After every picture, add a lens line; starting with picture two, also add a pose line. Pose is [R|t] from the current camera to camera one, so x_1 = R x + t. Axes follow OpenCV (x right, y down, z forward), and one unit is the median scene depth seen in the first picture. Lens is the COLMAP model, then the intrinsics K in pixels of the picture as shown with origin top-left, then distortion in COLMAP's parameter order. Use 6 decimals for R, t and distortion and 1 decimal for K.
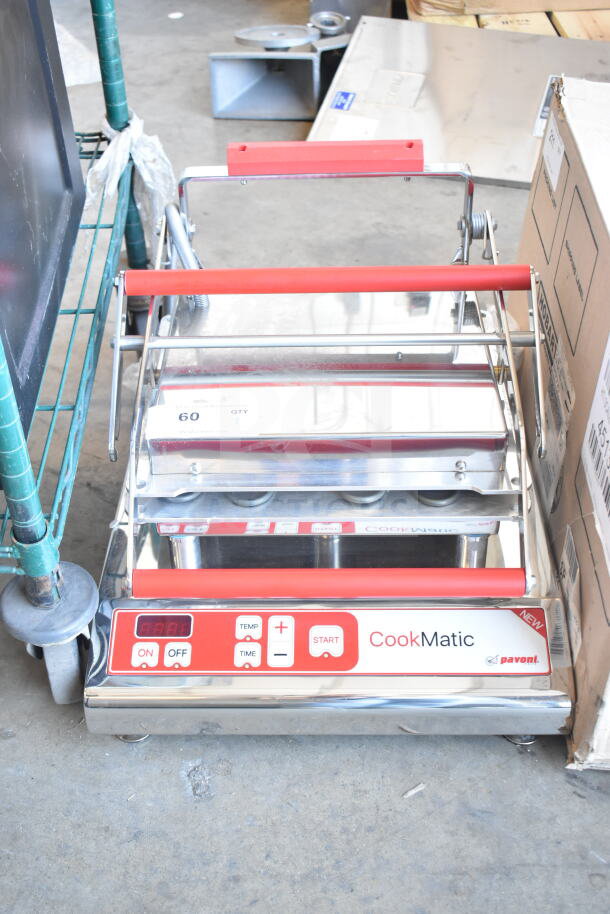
lens RADIAL K [[1144.7, 0, 297.0], [0, 1144.7, 458.7], [0, 0, 1]] dist [-0.003312, 0.000000]
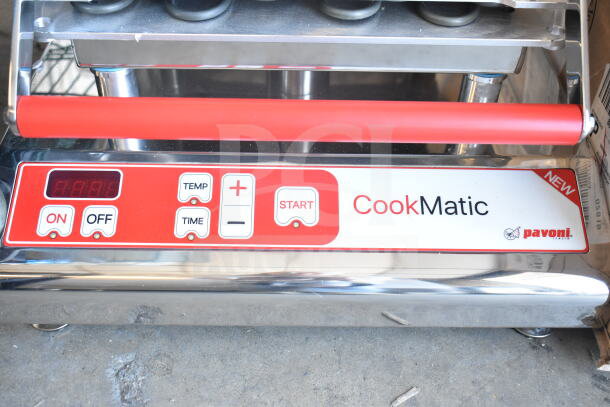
lens RADIAL K [[724.6, 0, 307.1], [0, 724.6, 201.7], [0, 0, 1]] dist [-0.007375, 0.000000]
pose [[0.998198, 0.015037, 0.058098, 0.004385], [-0.021456, 0.993535, 0.111479, 0.102037], [-0.056046, -0.112524, 0.992067, 0.519245]]
